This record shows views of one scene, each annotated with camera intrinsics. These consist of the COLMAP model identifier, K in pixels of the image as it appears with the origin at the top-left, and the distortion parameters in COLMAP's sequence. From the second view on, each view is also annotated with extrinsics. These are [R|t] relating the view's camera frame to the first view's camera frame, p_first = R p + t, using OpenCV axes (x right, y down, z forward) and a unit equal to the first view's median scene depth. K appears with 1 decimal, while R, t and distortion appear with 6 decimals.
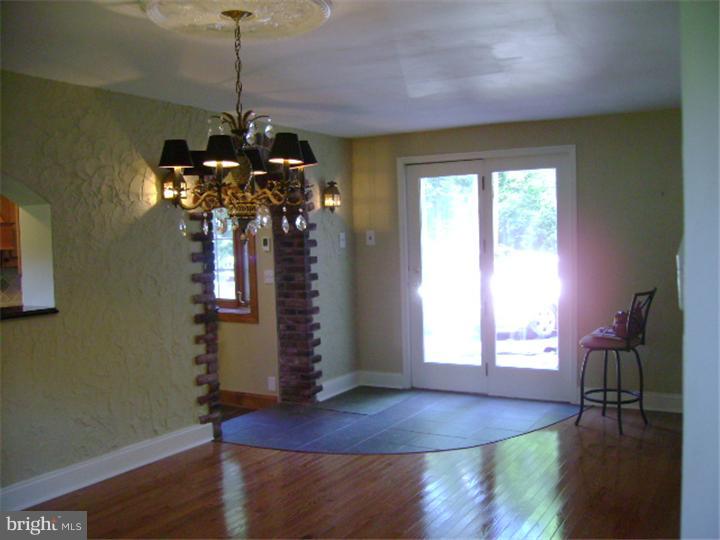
lens RADIAL K [[686.5, 0, 360.0], [0, 686.5, 270.0], [0, 0, 1]] dist [-0.104072, 0.006210]
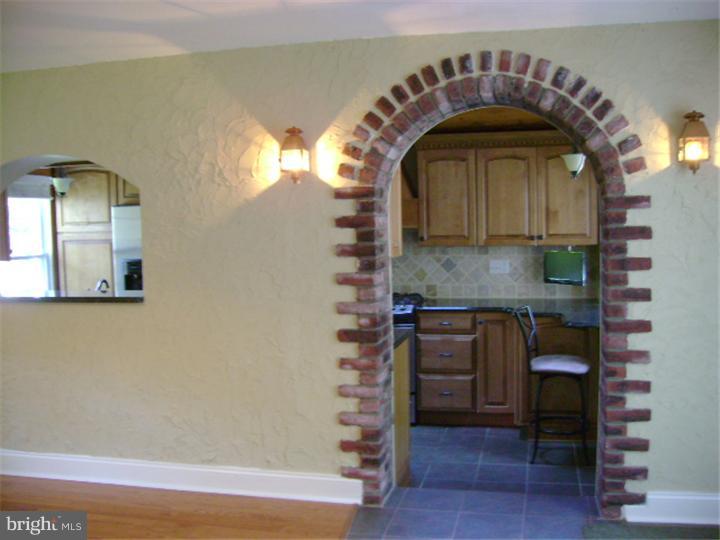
lens RADIAL K [[686.5, 0, 360.0], [0, 686.5, 270.0], [0, 0, 1]] dist [-0.104072, 0.006210]
pose [[0.325797, 0.084700, -0.941638, 0.474839], [-0.033065, 0.996390, 0.078185, -0.058217], [0.944861, 0.005663, 0.327422, 0.822007]]
